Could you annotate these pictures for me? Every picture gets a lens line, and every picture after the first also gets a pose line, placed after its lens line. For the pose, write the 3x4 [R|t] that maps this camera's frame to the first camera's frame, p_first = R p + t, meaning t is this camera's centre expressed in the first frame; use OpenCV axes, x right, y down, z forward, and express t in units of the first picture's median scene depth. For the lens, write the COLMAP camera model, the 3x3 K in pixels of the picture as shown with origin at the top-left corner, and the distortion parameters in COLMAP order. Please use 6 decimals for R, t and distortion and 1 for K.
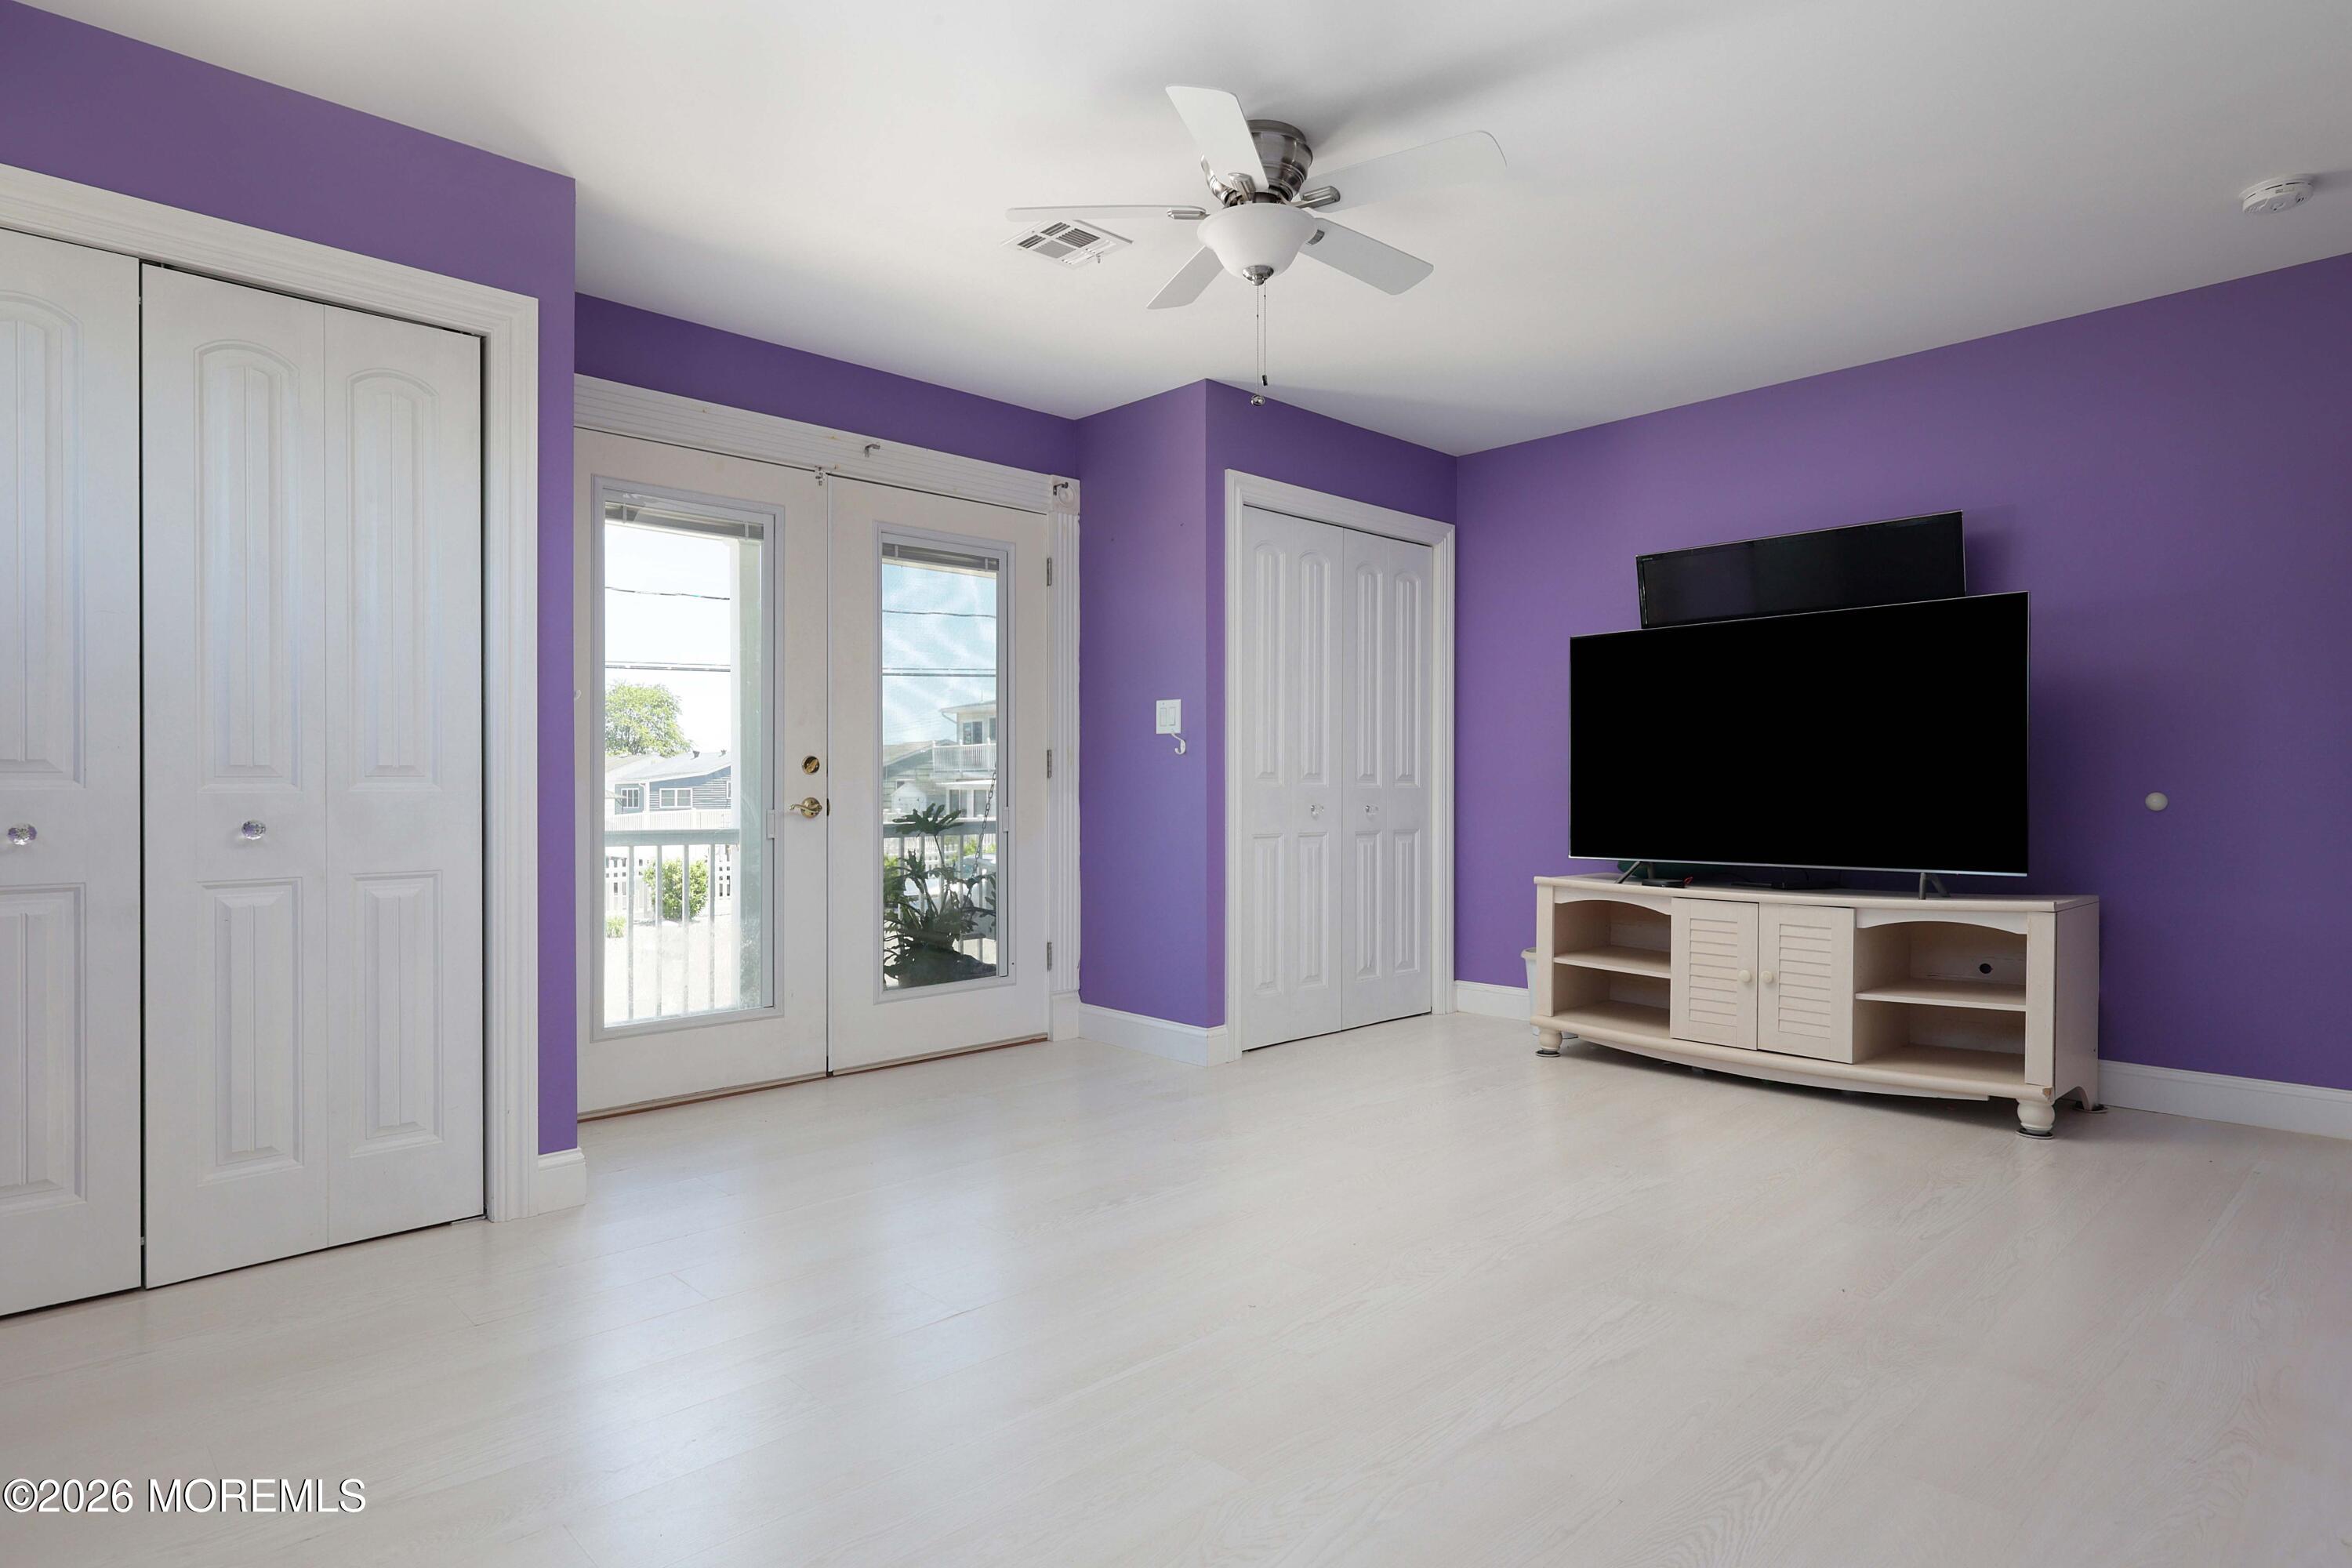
lens RADIAL K [[1278.3, 0, 1173.8], [0, 1278.3, 794.3], [0, 0, 1]] dist [0.006506, 0.000615]
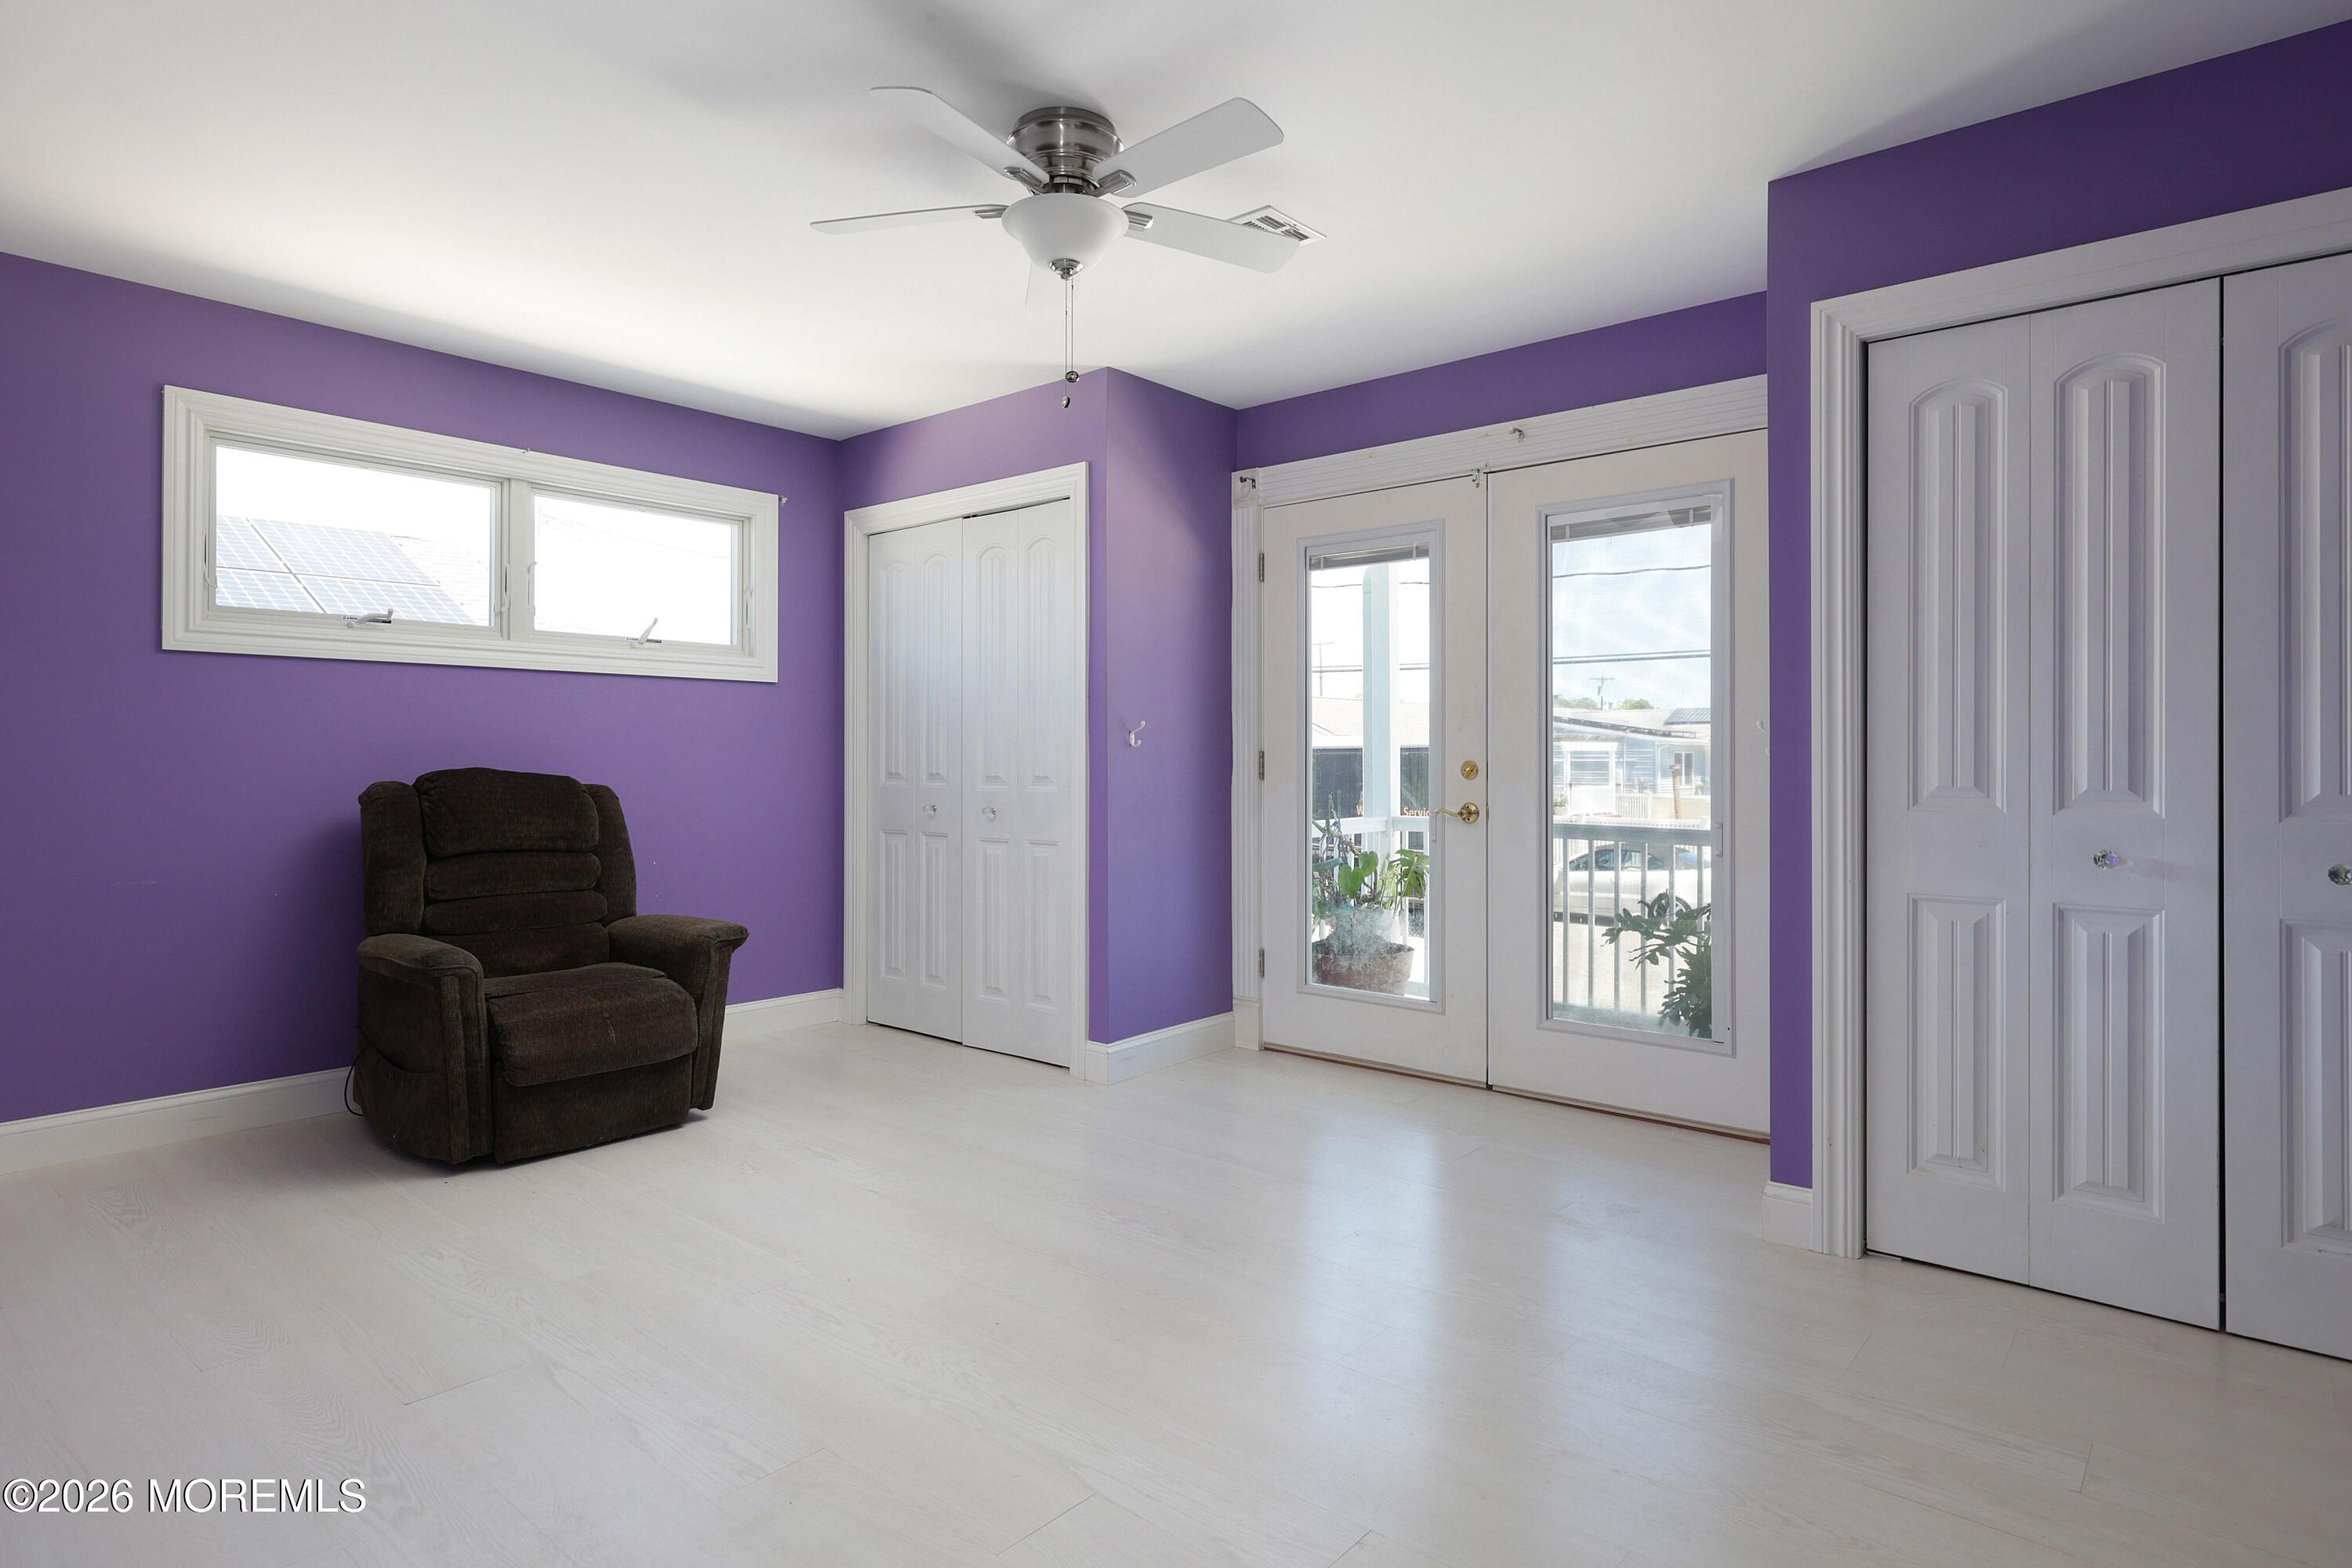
lens RADIAL K [[1278.3, 0, 1175.5], [0, 1278.3, 764.9], [0, 0, 1]] dist [0.006506, 0.000615]
pose [[0.092688, 0.010303, -0.995642, 0.686469], [-0.004703, 0.999940, 0.009909, -0.035957], [0.995684, 0.003764, 0.092731, 0.675126]]
